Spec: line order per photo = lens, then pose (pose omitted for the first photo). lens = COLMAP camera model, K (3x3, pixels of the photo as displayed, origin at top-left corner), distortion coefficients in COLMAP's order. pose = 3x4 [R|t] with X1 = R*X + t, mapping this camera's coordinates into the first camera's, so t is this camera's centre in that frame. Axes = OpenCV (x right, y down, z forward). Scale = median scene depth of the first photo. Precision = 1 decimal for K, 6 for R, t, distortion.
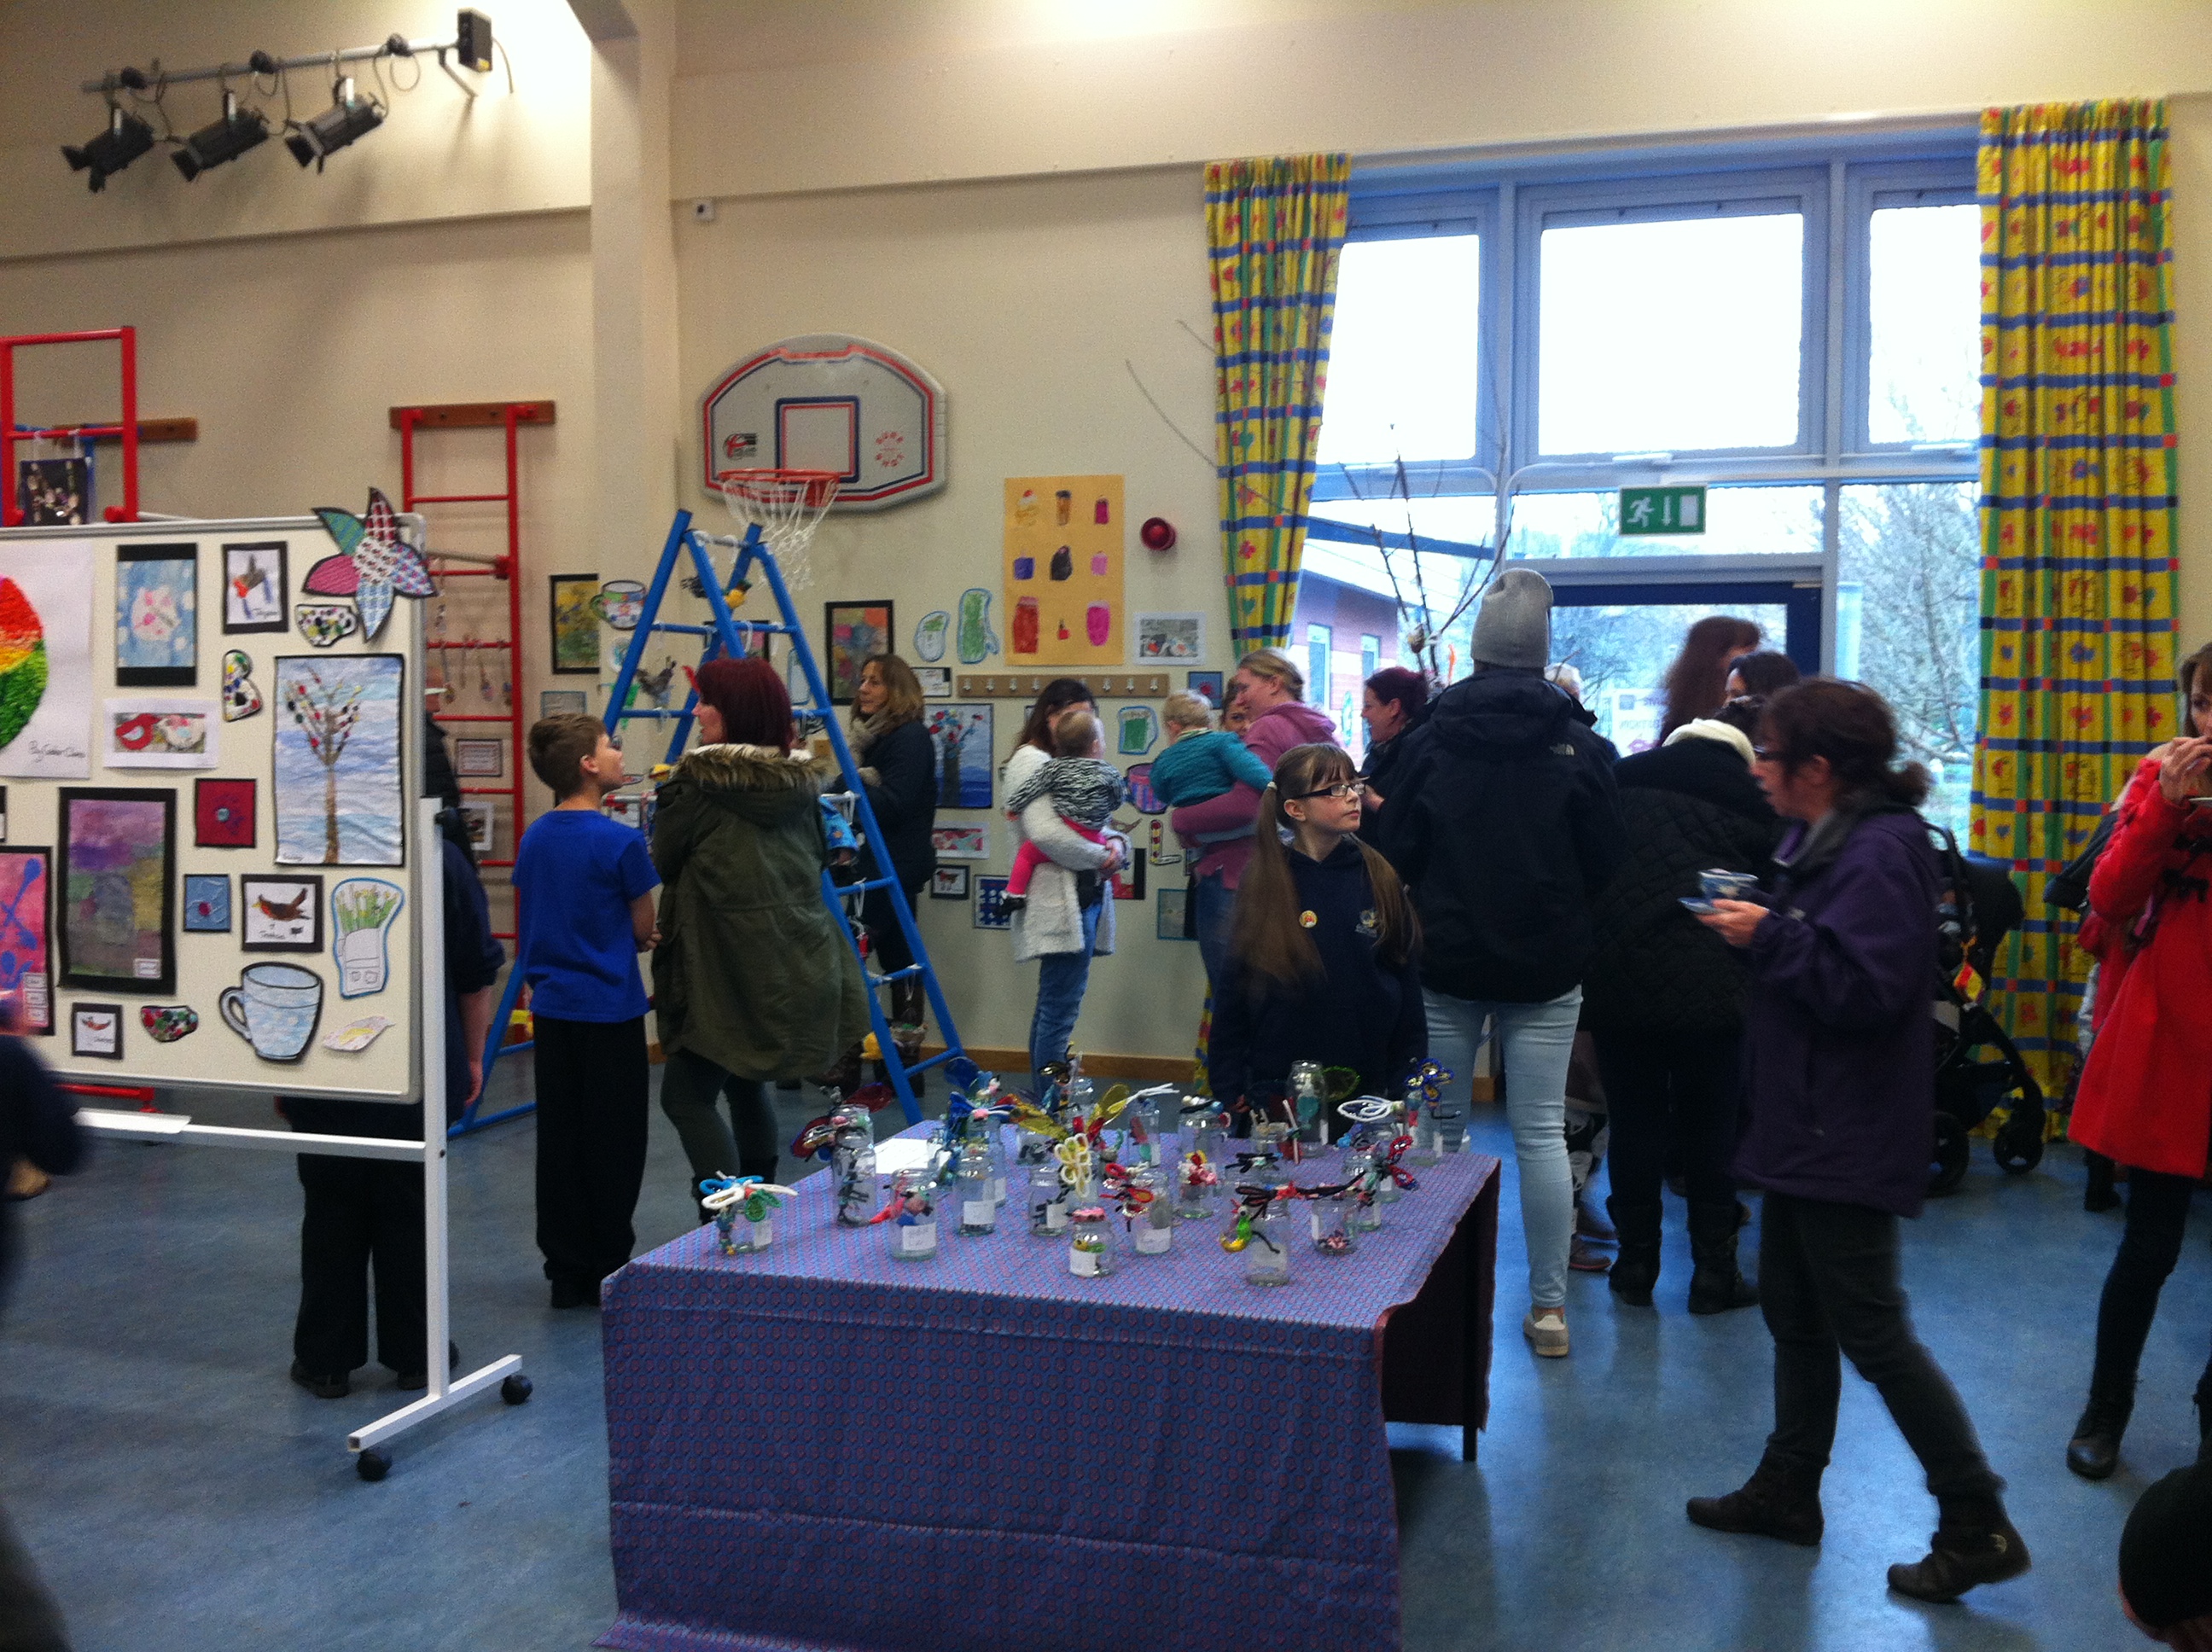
lens RADIAL K [[2148.3, 0, 1113.8], [0, 2148.3, 860.4], [0, 0, 1]] dist [0.093332, -0.276758]
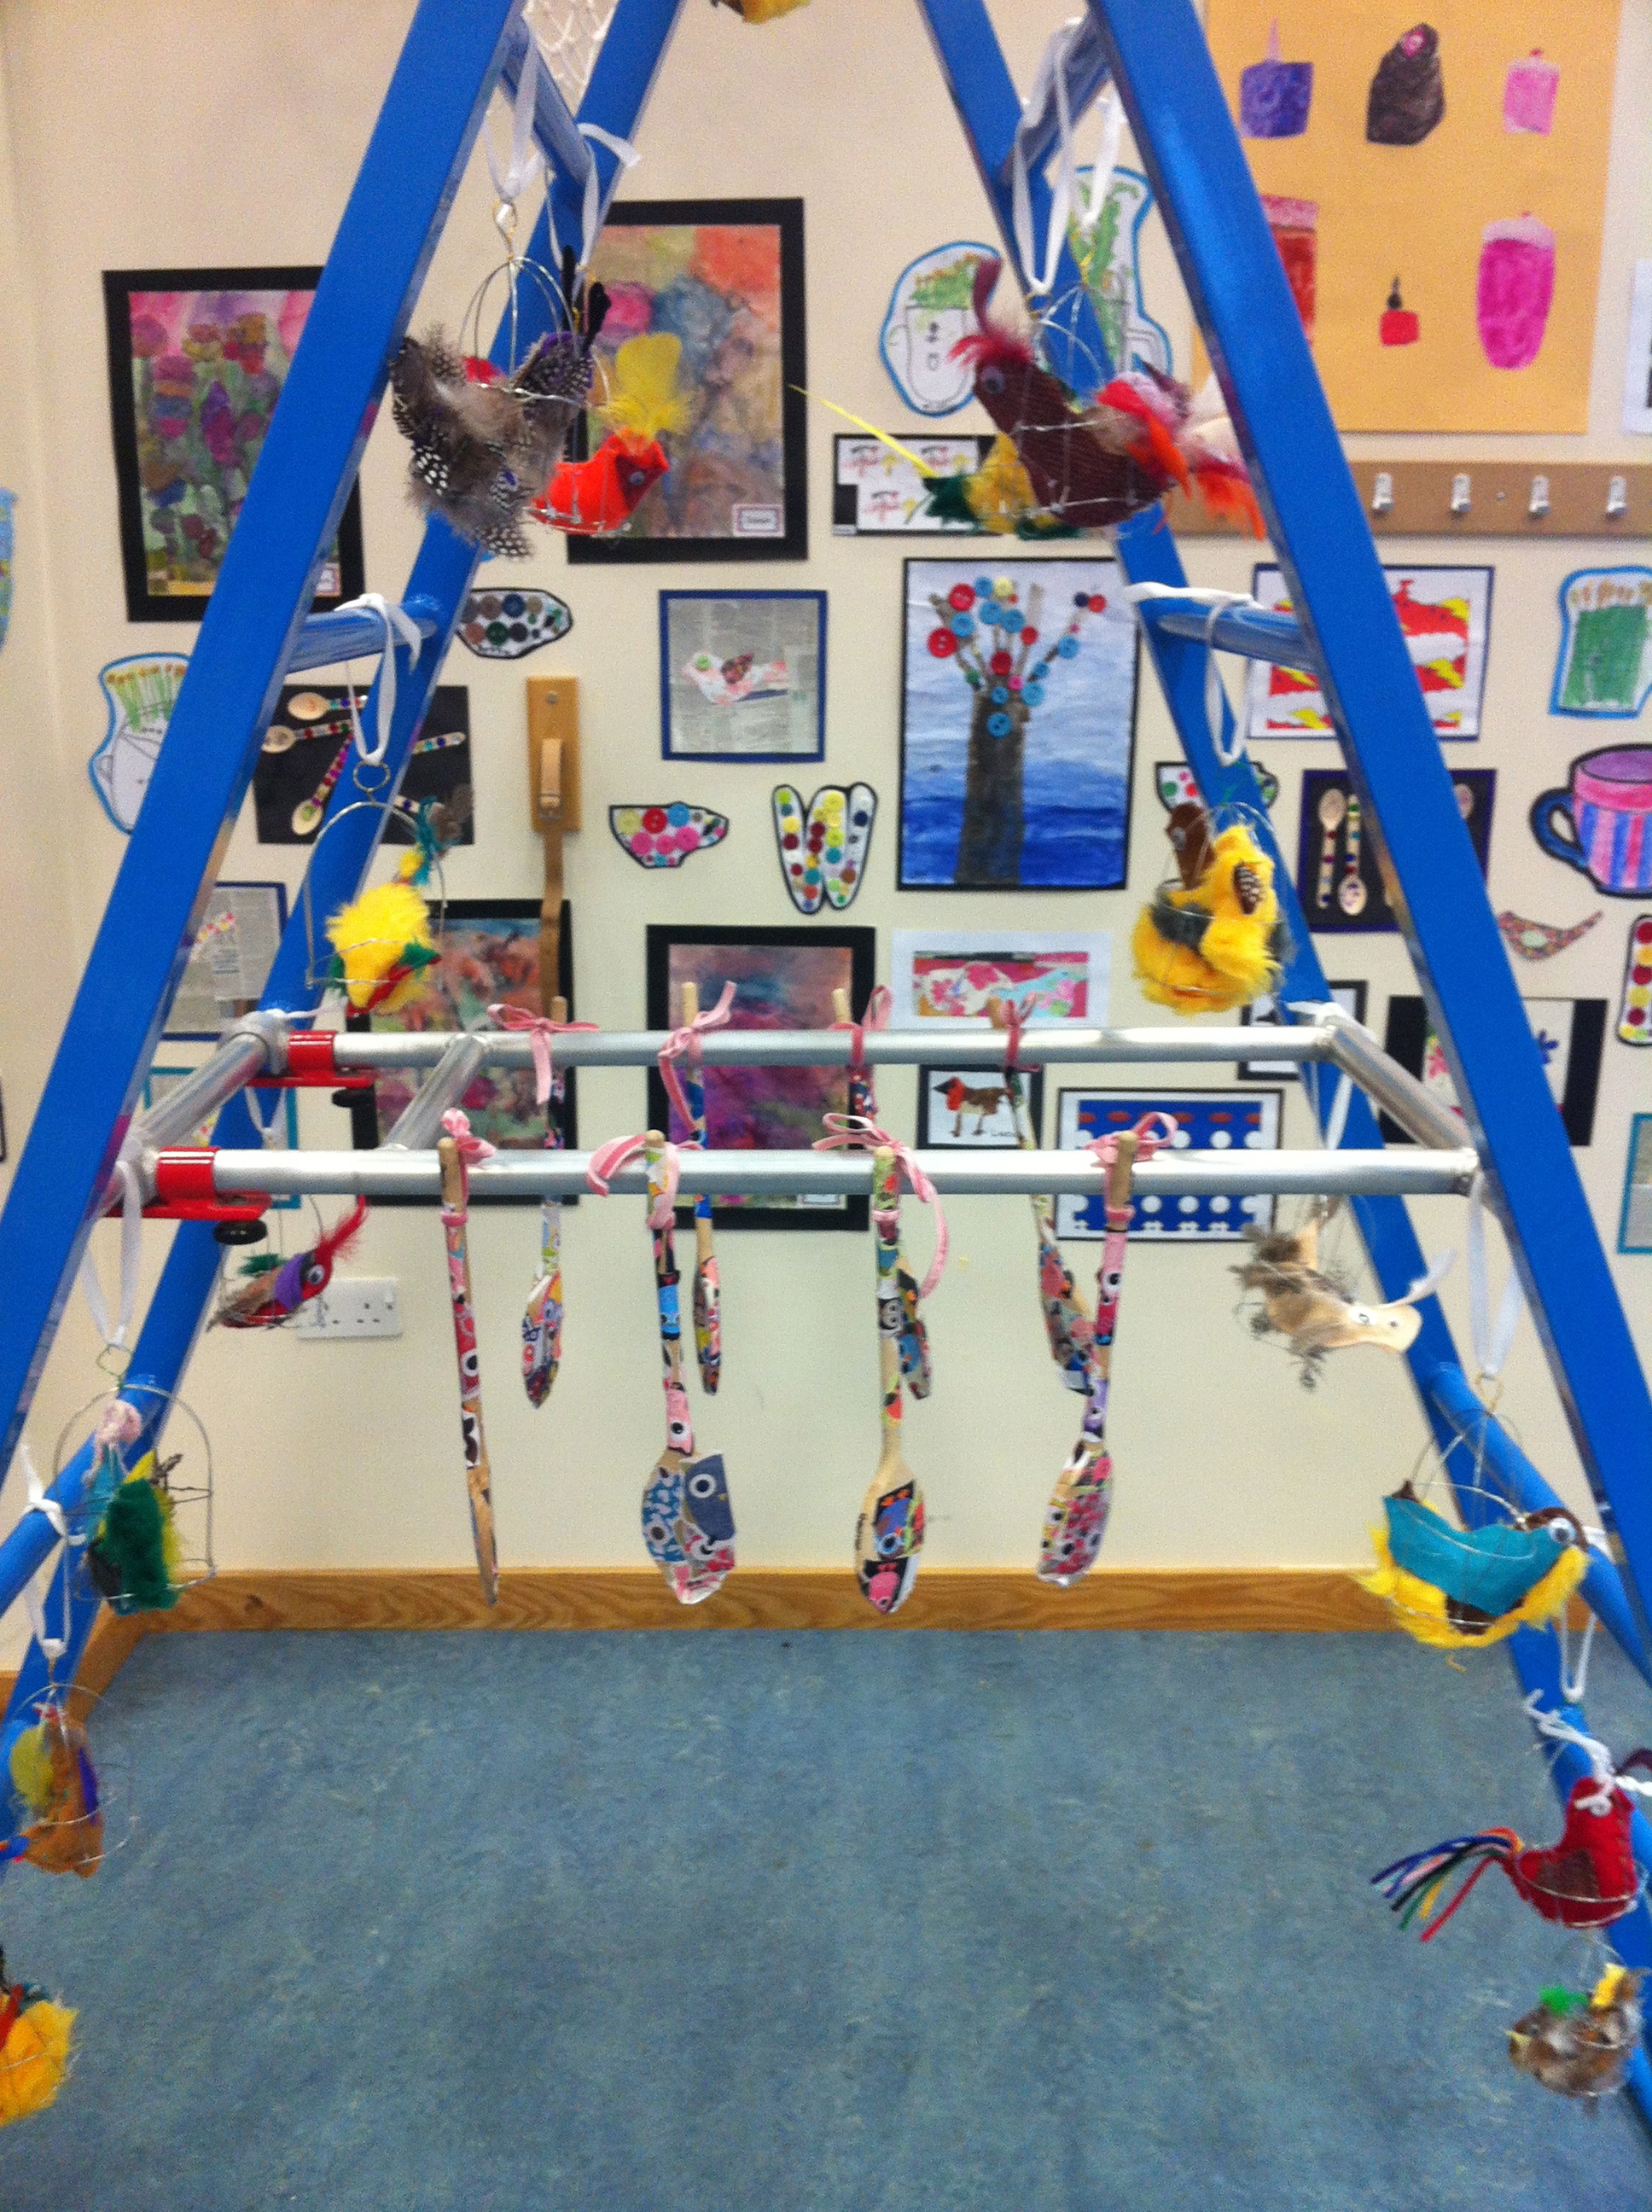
lens RADIAL K [[2148.3, 0, 822.6], [0, 2148.3, 1150.9], [0, 0, 1]] dist [0.093332, -0.276758]
pose [[0.948142, -0.084390, 0.306440, -0.205196], [0.020238, 0.978181, 0.206764, -0.054158], [-0.317203, -0.189840, 0.929162, 0.701495]]
